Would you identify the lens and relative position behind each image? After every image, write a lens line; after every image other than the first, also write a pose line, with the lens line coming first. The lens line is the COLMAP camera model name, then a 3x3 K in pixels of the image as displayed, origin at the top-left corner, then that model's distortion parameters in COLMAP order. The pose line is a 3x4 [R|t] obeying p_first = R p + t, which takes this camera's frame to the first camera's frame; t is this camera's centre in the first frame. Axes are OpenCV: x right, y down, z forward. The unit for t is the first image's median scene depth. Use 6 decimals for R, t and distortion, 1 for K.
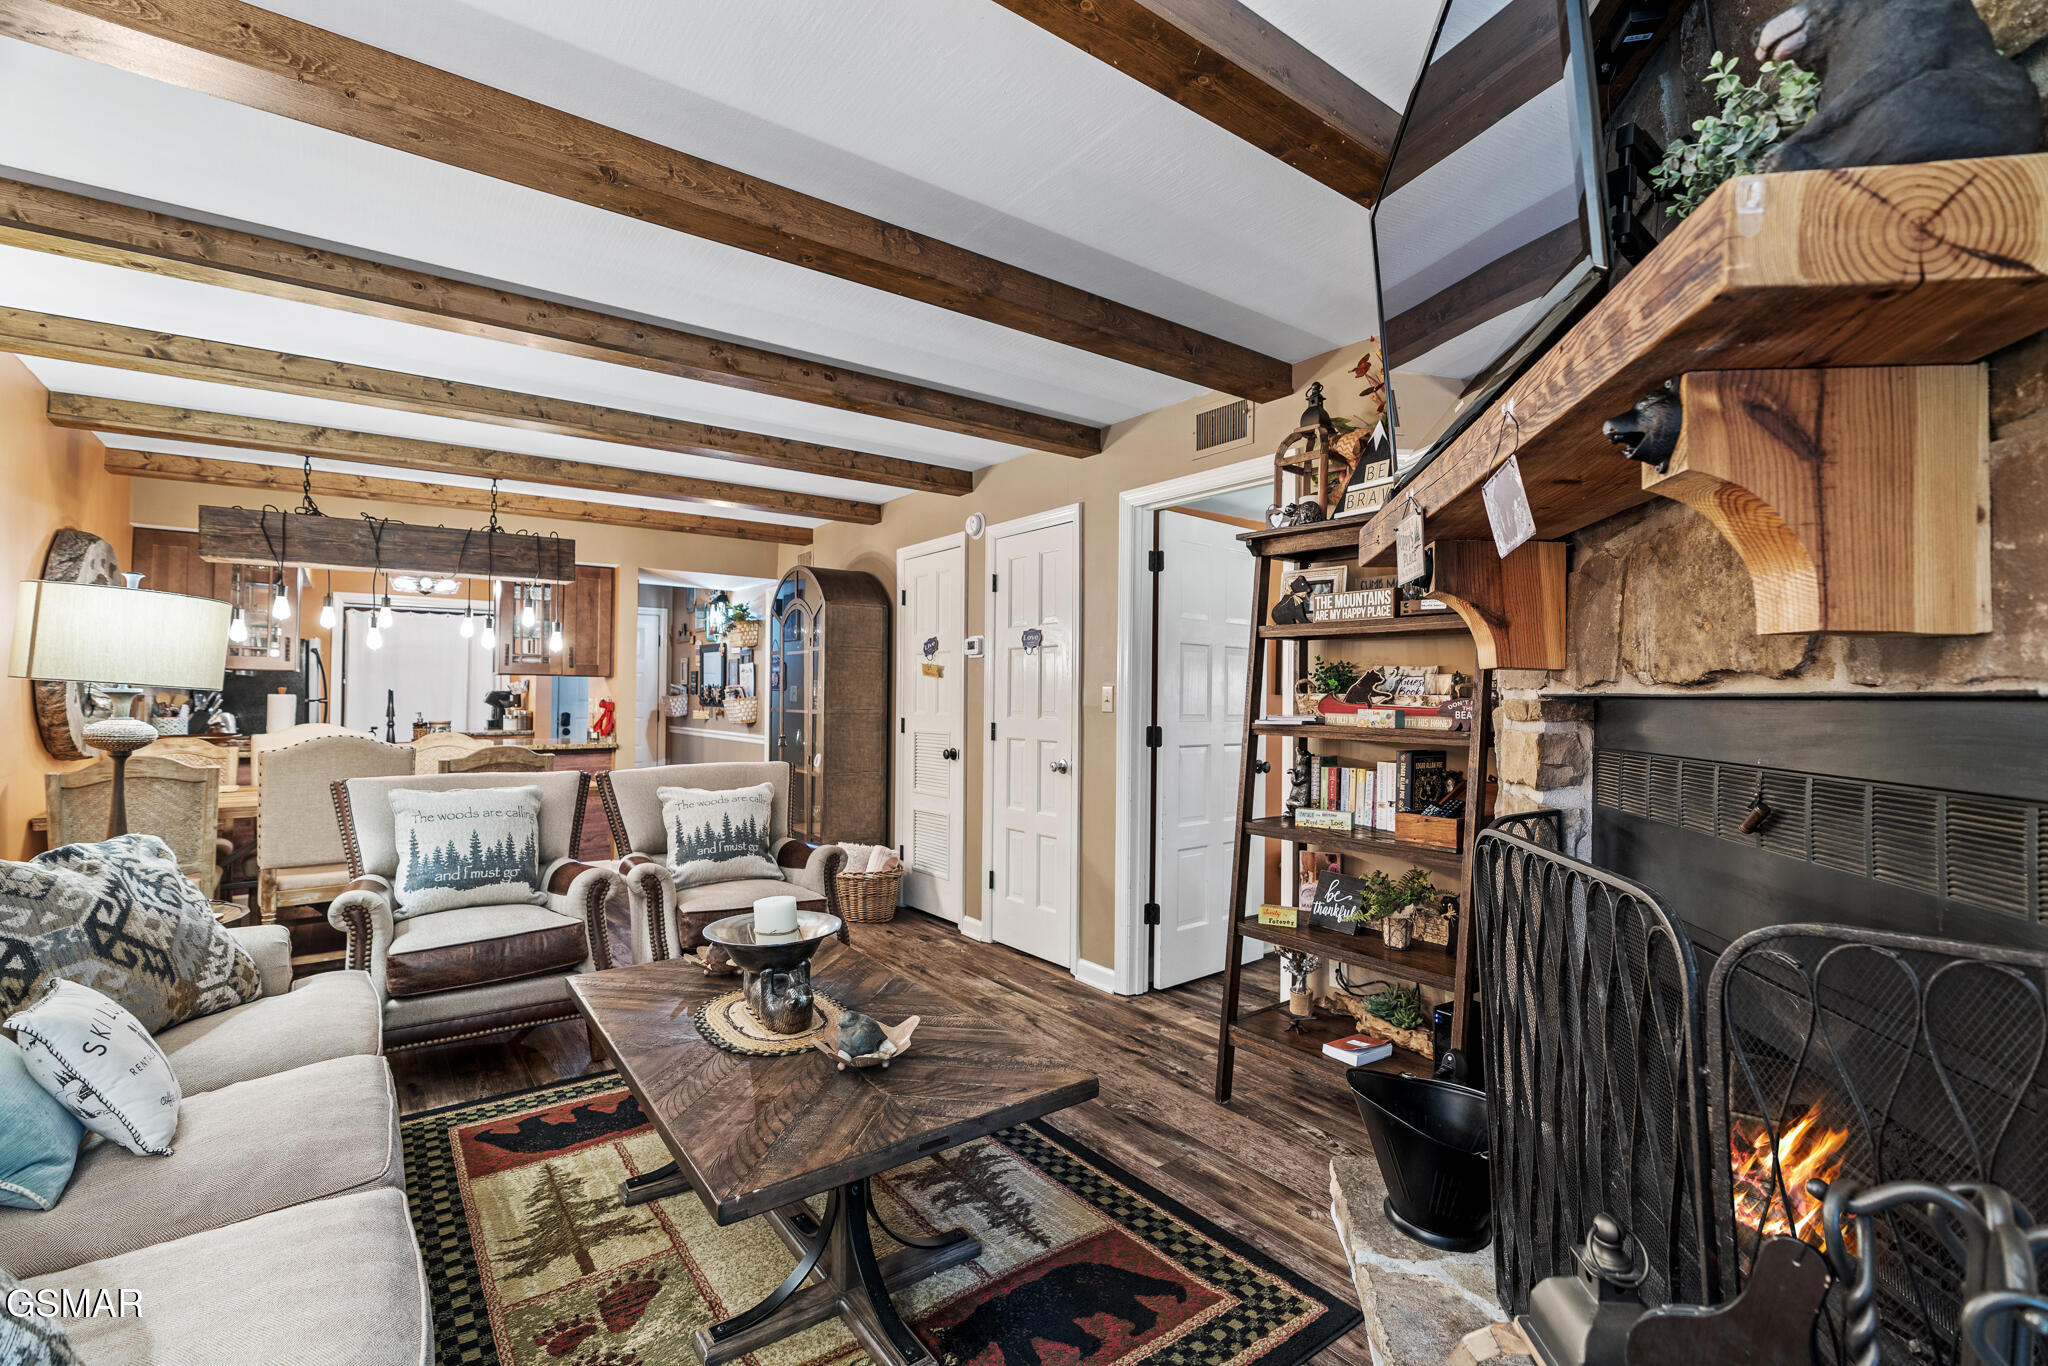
lens RADIAL K [[924.0, 0, 1021.2], [0, 924.0, 668.2], [0, 0, 1]] dist [-0.018691, 0.008276]
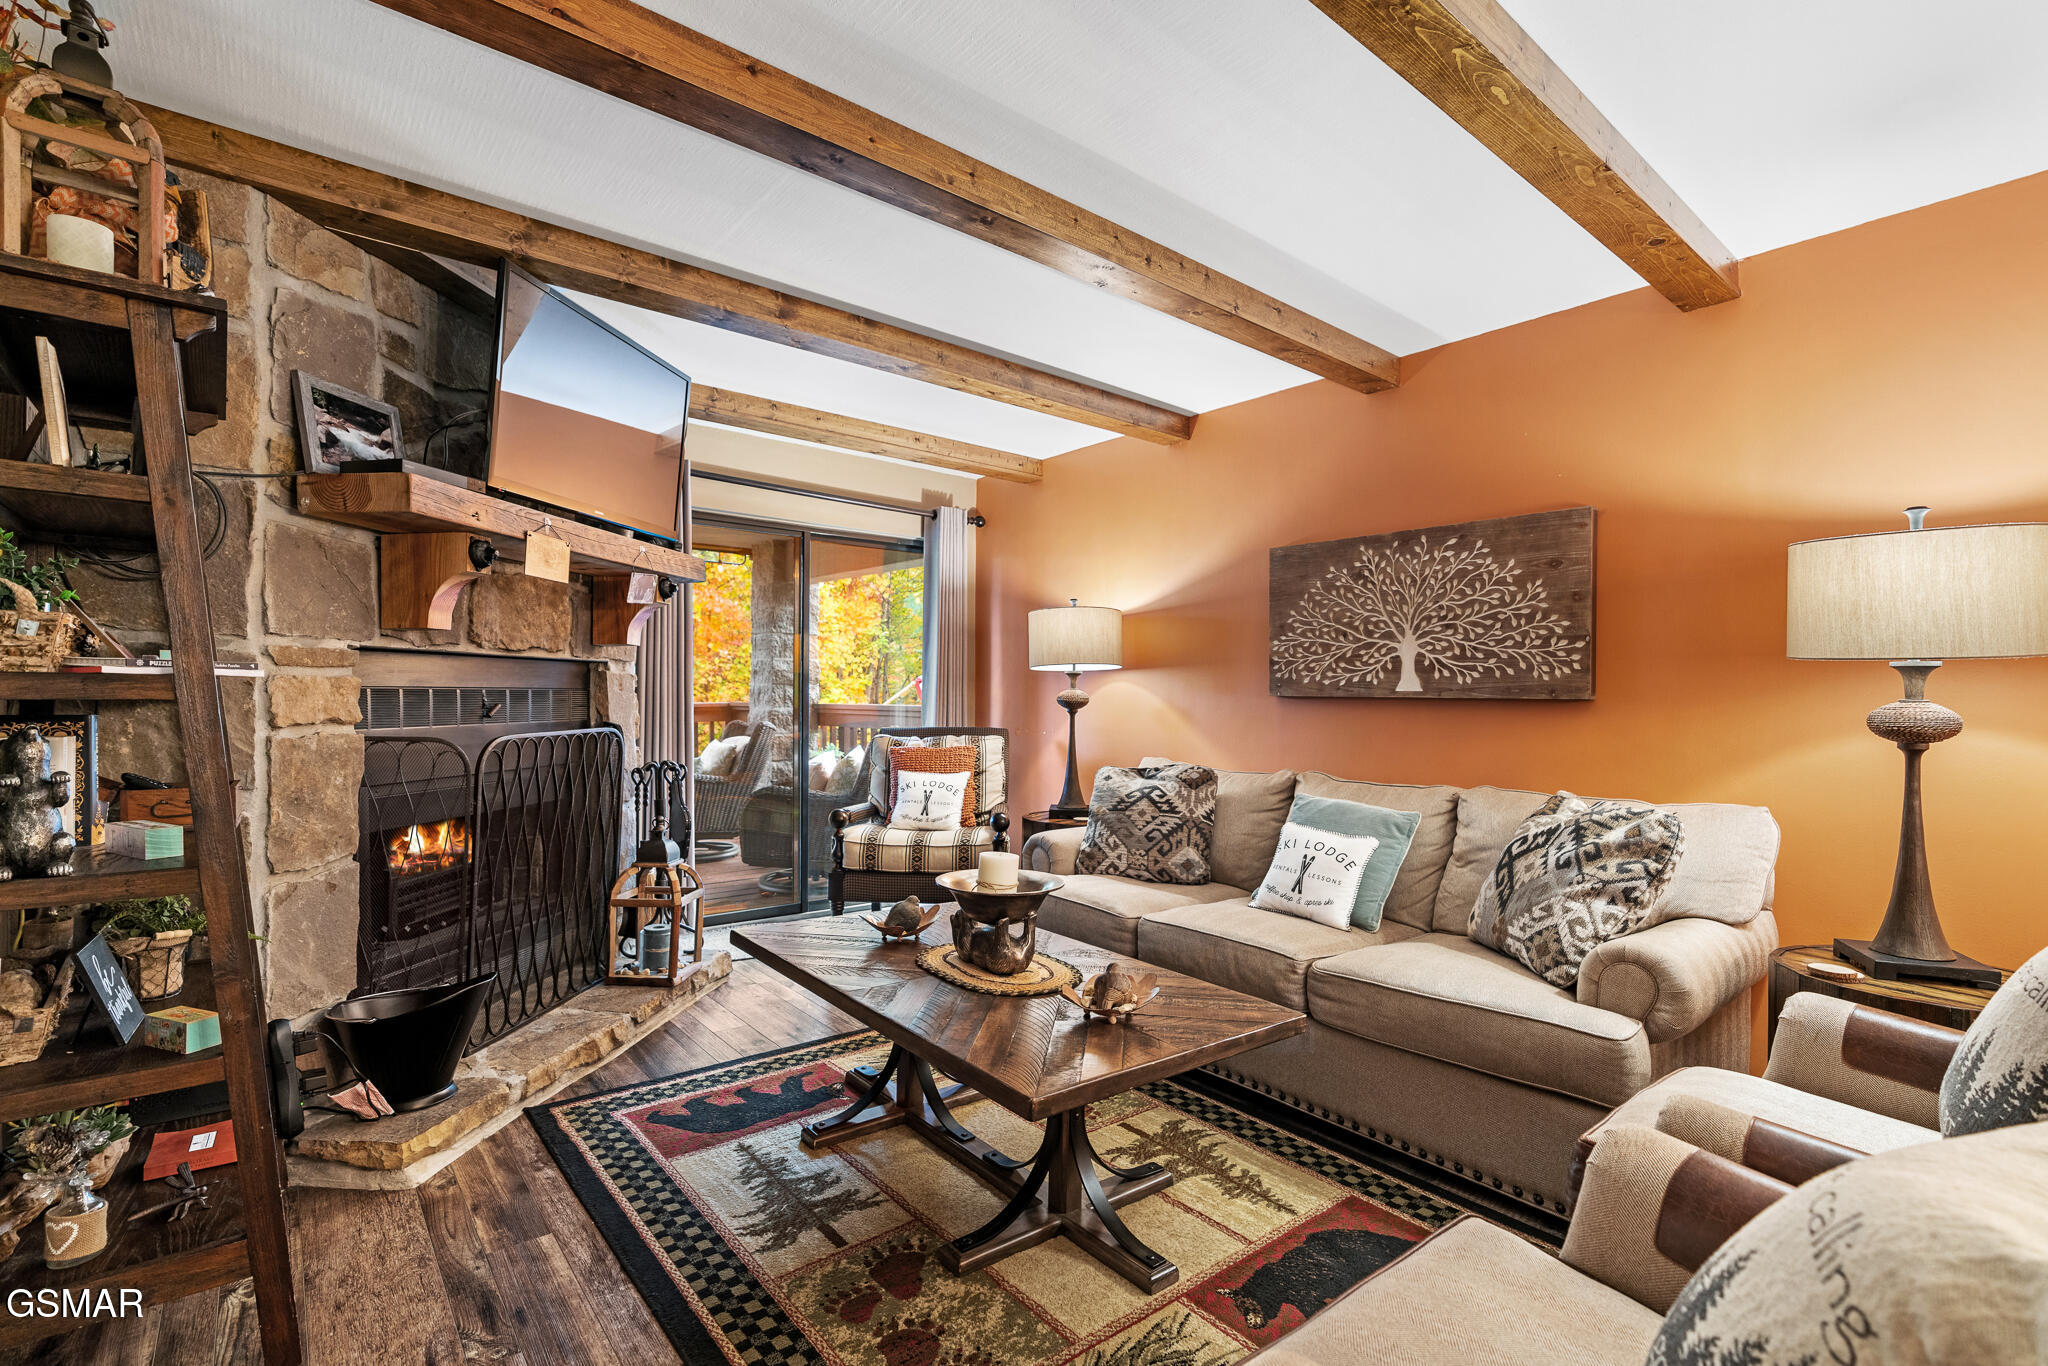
lens RADIAL K [[938.9, 0, 1025.7], [0, 938.9, 701.1], [0, 0, 1]] dist [-0.018814, 0.008349]
pose [[-0.998733, -0.019212, -0.046522, -0.239962], [-0.018338, 0.999648, -0.019156, 0.097429], [0.046873, -0.018279, -0.998734, 2.025458]]
